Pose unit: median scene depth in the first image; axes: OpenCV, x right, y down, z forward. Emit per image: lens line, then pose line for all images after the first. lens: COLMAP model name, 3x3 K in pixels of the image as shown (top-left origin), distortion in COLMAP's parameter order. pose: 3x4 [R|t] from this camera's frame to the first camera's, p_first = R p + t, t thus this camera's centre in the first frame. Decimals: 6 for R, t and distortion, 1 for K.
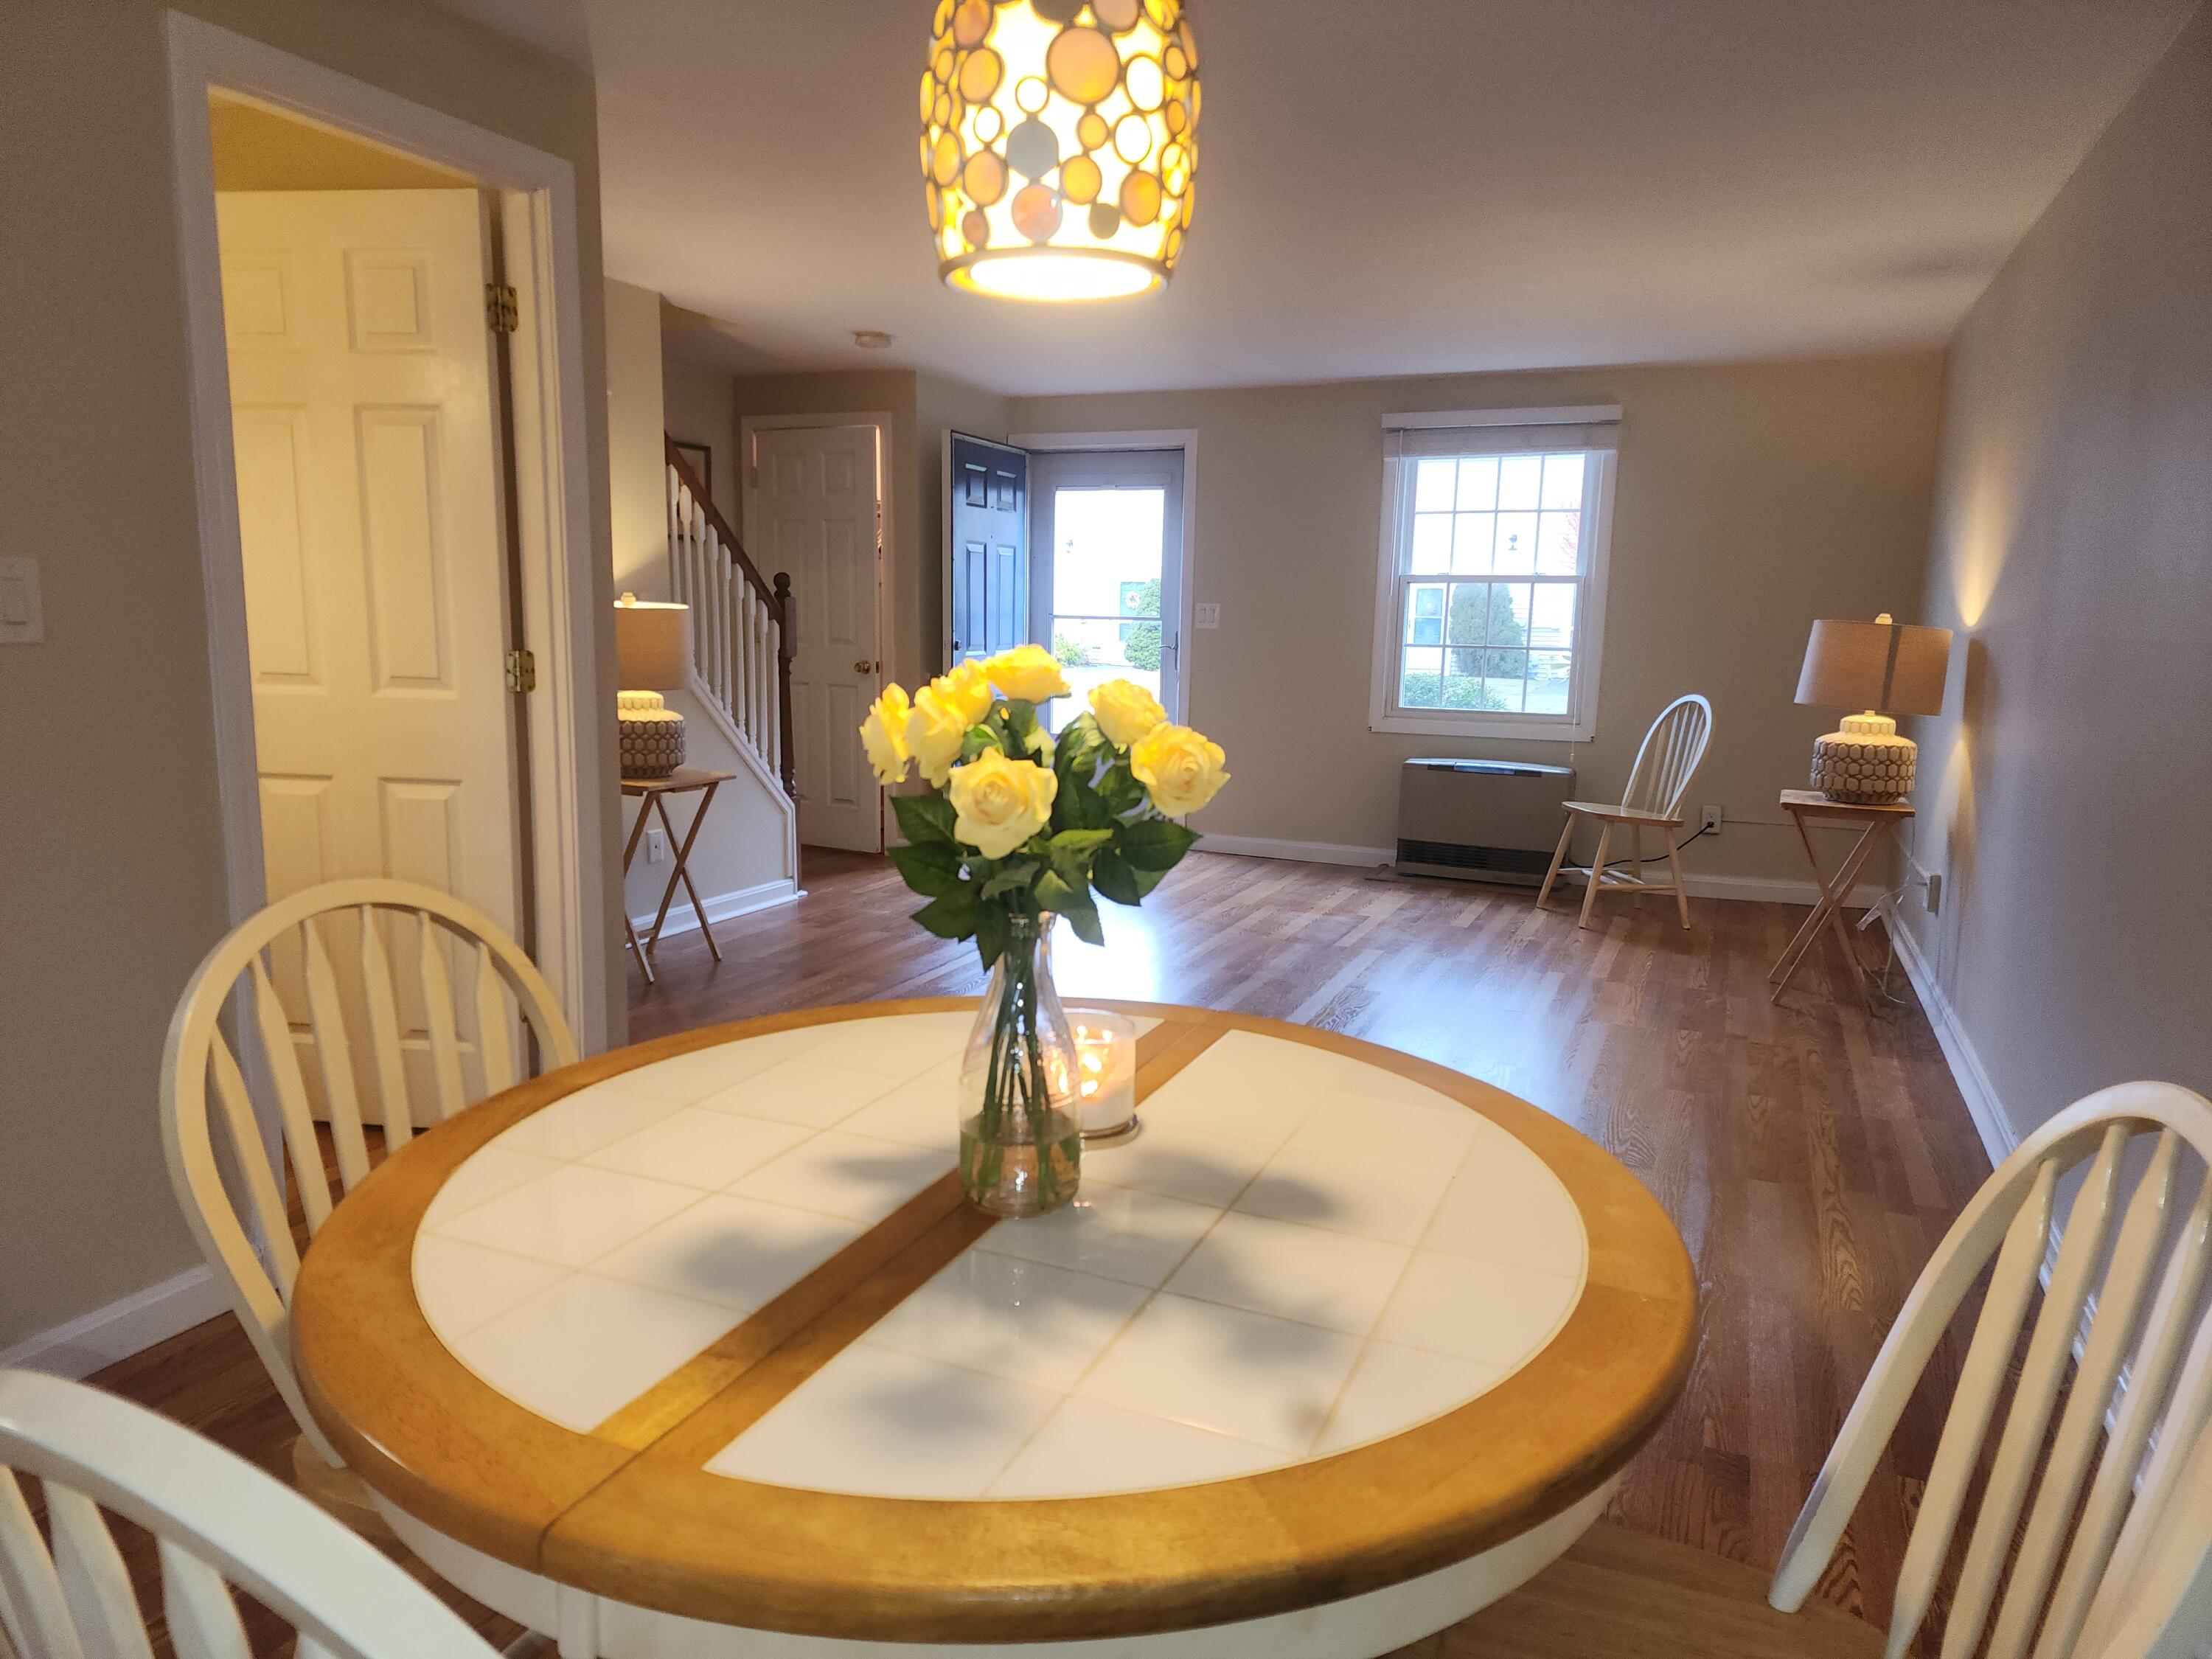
lens RADIAL K [[1433.2, 0, 1097.7], [0, 1433.2, 856.0], [0, 0, 1]] dist [0.142333, -0.210006]
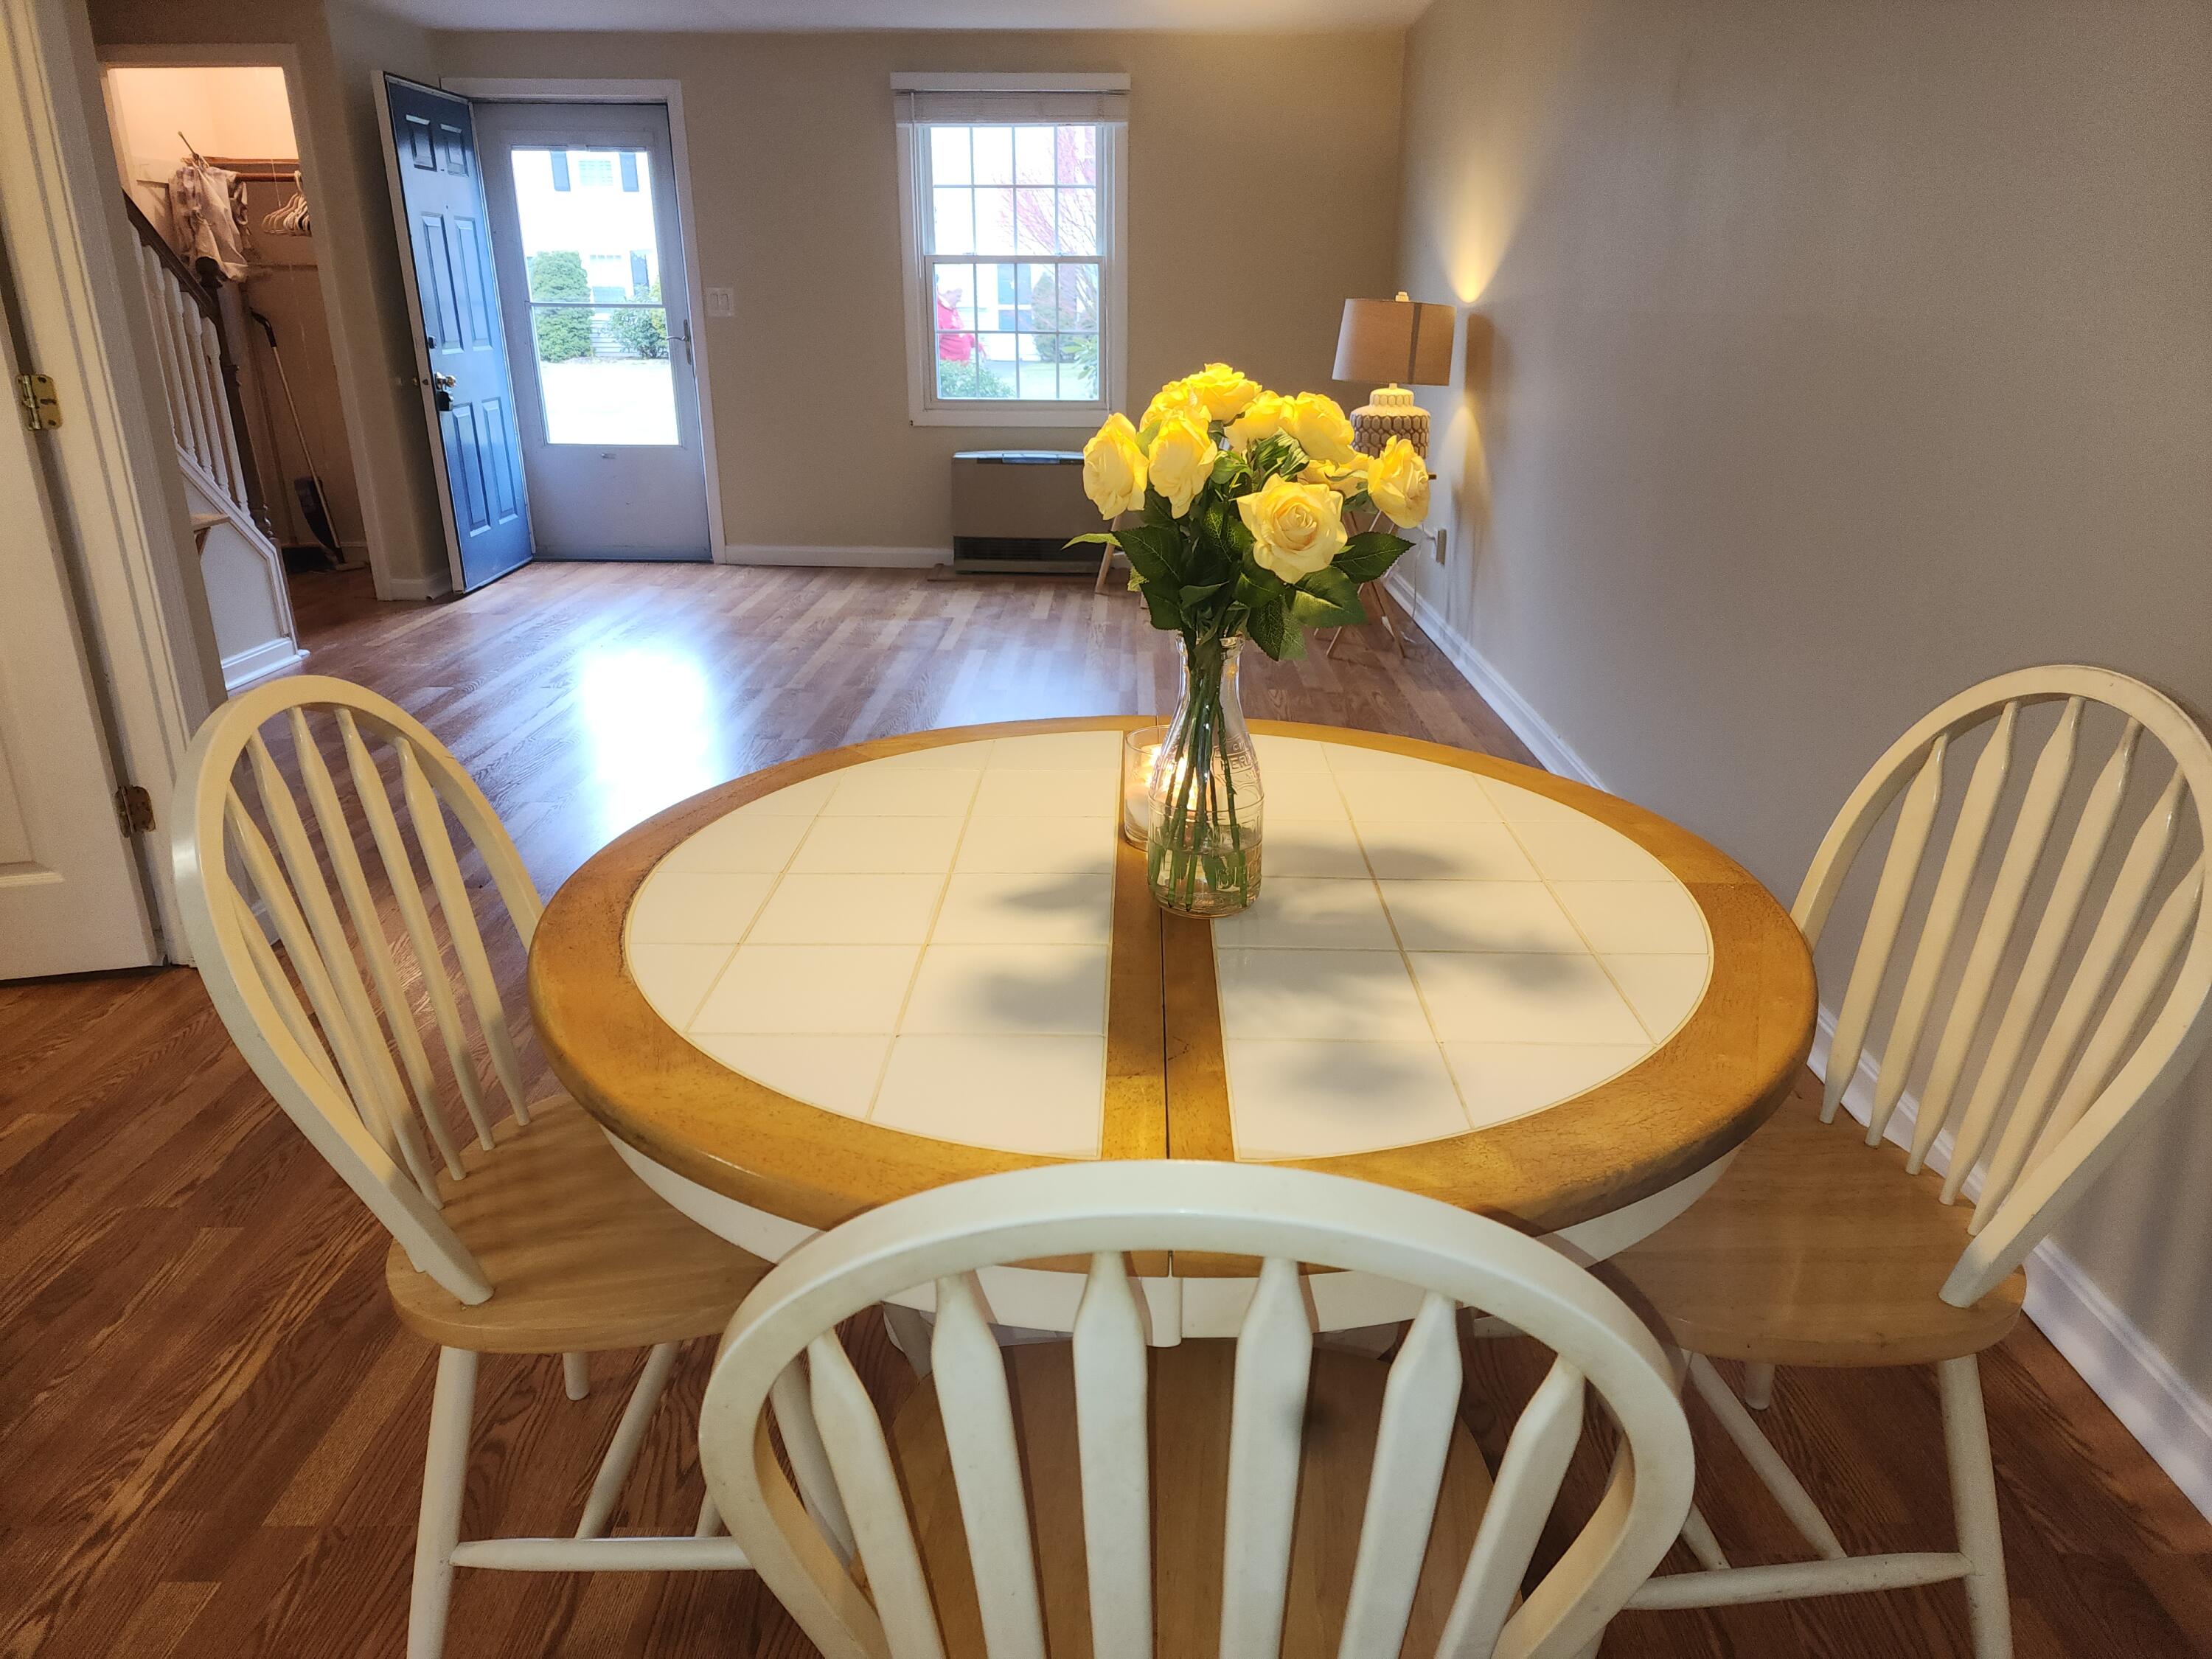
lens RADIAL K [[1447.7, 0, 1082.0], [0, 1447.7, 819.4], [0, 0, 1]] dist [0.117164, -0.118228]
pose [[0.923680, -0.149254, 0.352900, -0.106465], [0.084480, 0.977678, 0.192378, -0.007674], [-0.373735, -0.147883, 0.915671, 0.012269]]
